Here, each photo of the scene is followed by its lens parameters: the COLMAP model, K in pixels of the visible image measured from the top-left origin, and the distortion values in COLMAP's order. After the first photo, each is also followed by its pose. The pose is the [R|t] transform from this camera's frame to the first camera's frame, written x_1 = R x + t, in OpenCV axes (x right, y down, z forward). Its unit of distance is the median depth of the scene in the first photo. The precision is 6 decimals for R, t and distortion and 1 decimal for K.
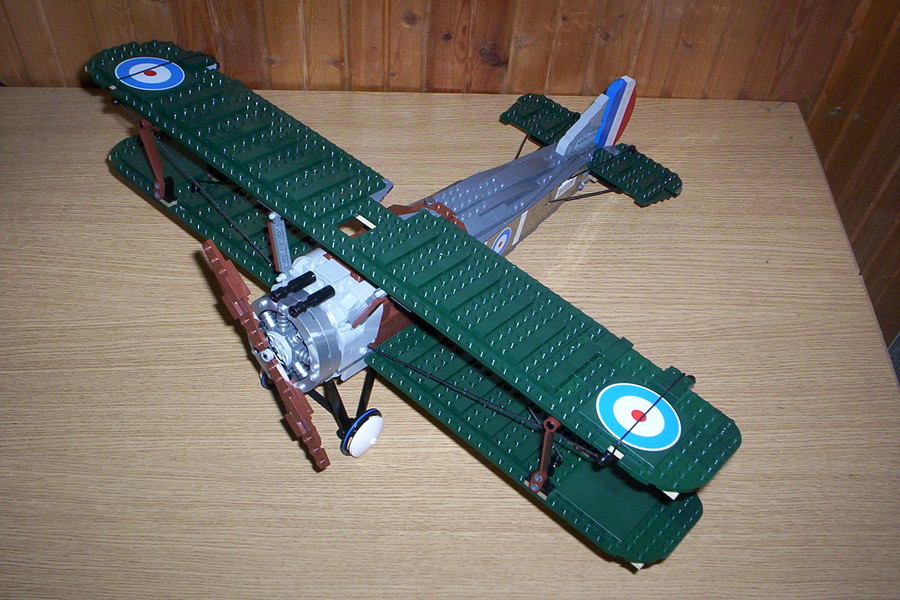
lens RADIAL K [[991.5, 0, 445.6], [0, 991.5, 279.1], [0, 0, 1]] dist [-0.089571, 0.000000]
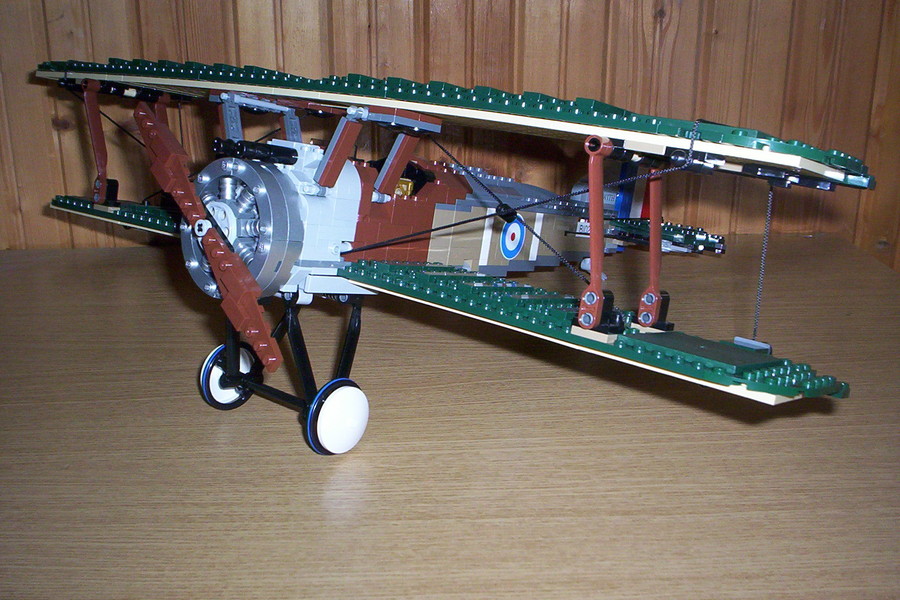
lens RADIAL K [[991.5, 0, 448.3], [0, 991.5, 302.9], [0, 0, 1]] dist [-0.089571, 0.000000]
pose [[0.998227, -0.059504, 0.001283, -0.001735], [0.050868, 0.841774, -0.537429, 0.461297], [0.030899, 0.536541, 0.843308, 0.363284]]
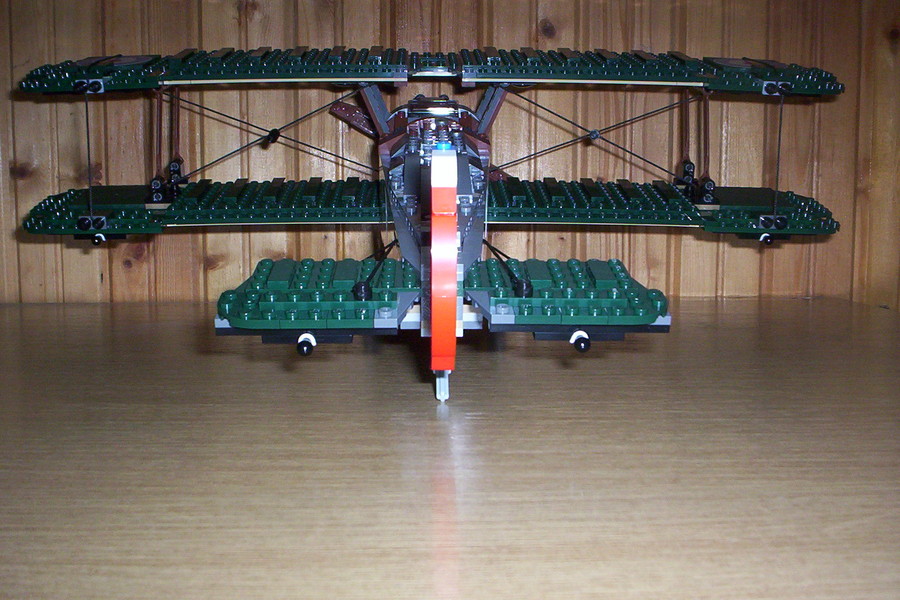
lens RADIAL K [[991.5, 0, 454.4], [0, 991.5, 296.1], [0, 0, 1]] dist [-0.089571, 0.000000]
pose [[0.998641, -0.052098, -0.001129, 0.050763], [0.034953, 0.685760, -0.726988, 0.571653], [0.038649, 0.725961, 0.686649, 0.559878]]
